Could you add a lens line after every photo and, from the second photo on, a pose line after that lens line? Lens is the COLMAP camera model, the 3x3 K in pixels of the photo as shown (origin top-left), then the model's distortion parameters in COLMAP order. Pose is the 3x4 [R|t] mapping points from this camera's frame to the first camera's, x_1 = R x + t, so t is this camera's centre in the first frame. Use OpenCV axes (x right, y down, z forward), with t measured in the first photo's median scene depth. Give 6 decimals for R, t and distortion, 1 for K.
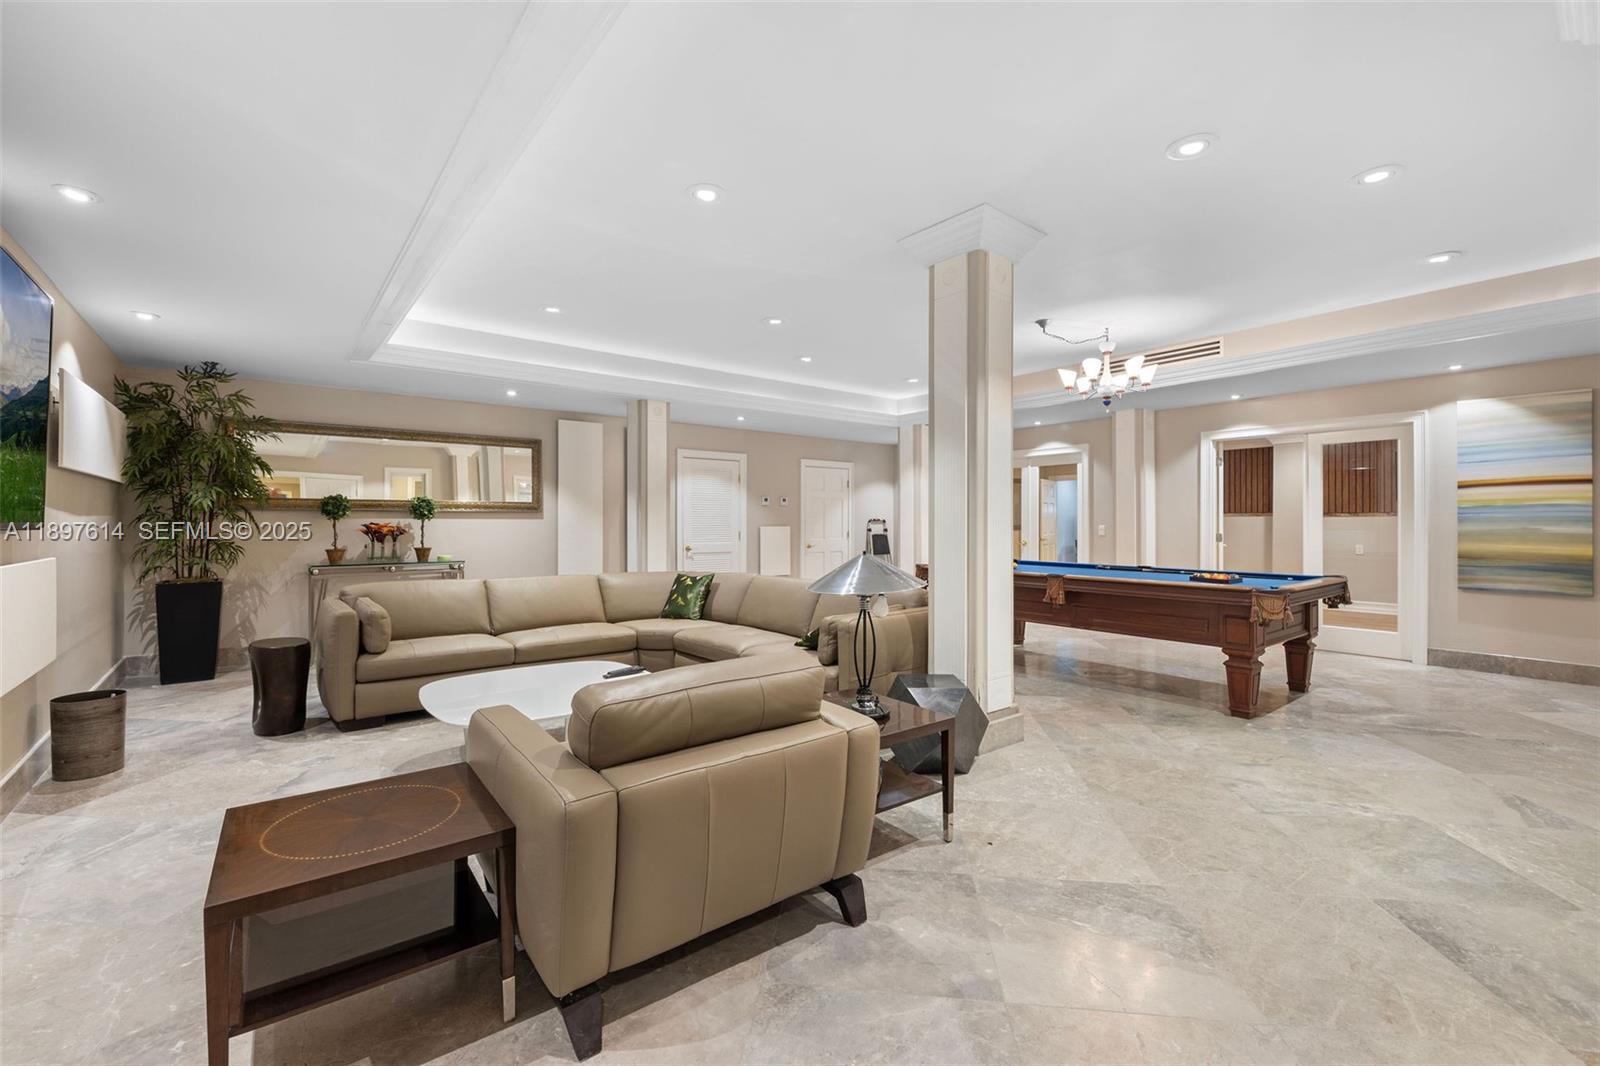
lens RADIAL K [[676.5, 0, 799.4], [0, 676.5, 524.6], [0, 0, 1]] dist [-0.002185, -0.000513]
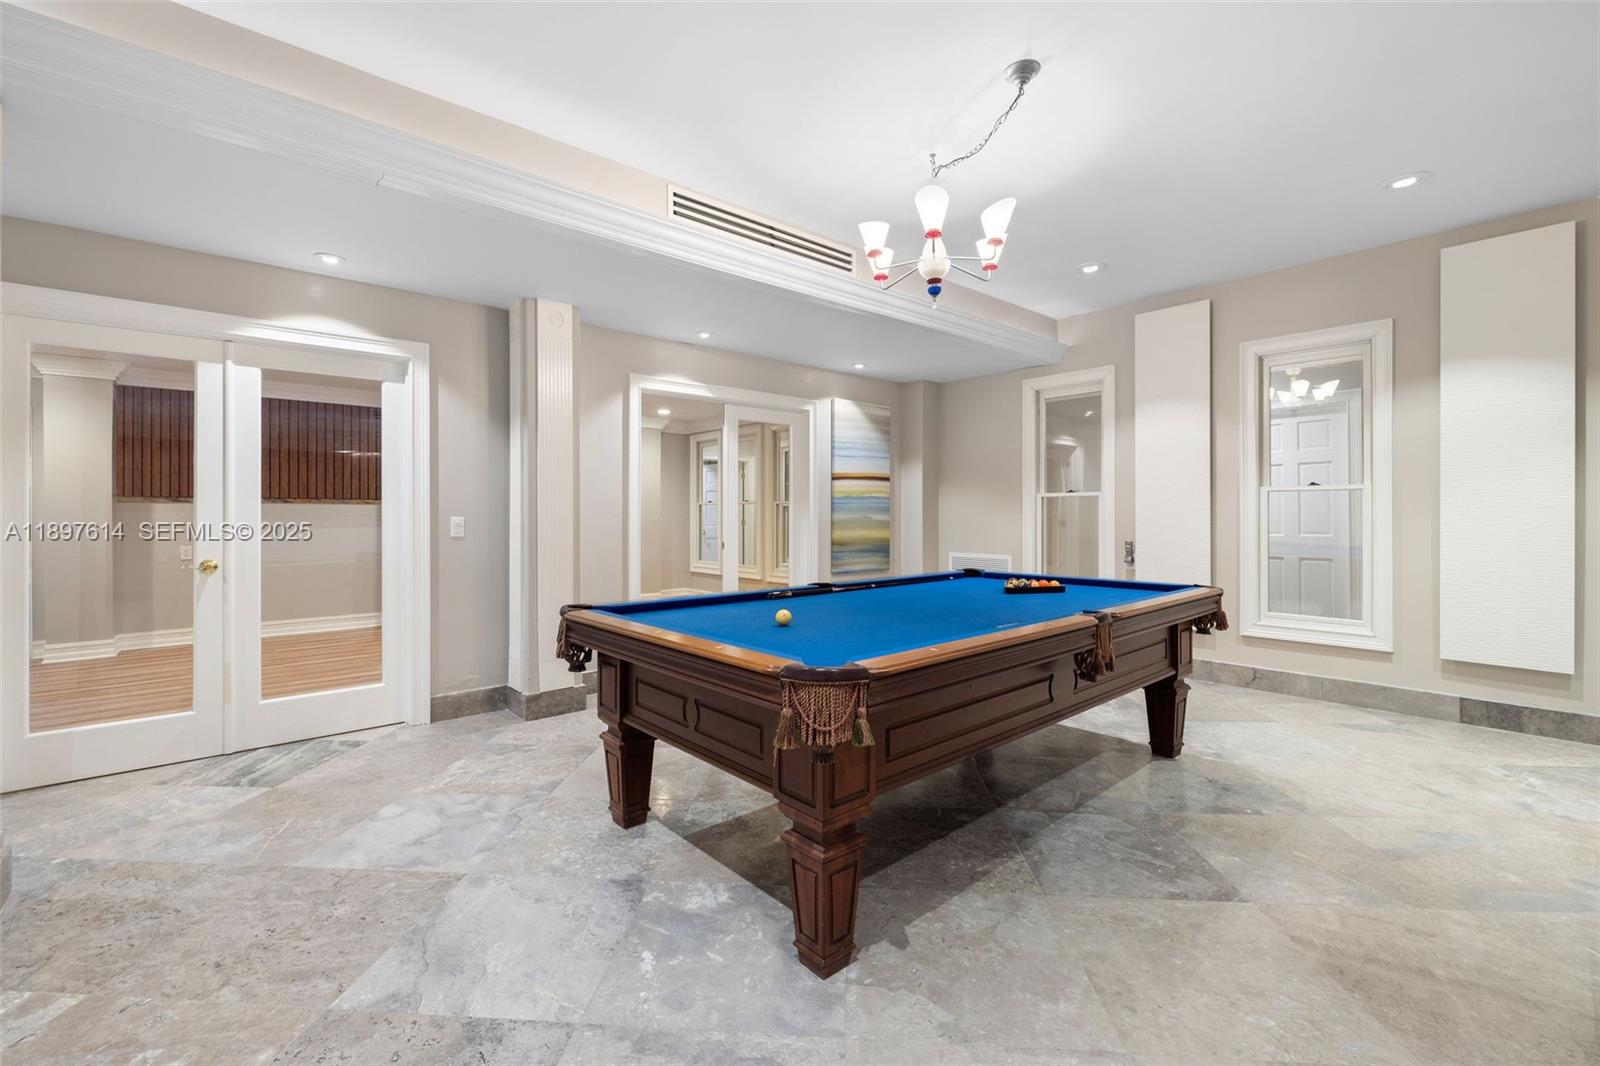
lens RADIAL K [[676.5, 0, 783.0], [0, 676.5, 512.5], [0, 0, 1]] dist [-0.002185, -0.000513]
pose [[-0.049614, 0.005172, 0.998755, -0.083555], [0.006532, 0.999967, -0.004853, 0.002841], [-0.998747, 0.006284, -0.049646, 1.139300]]
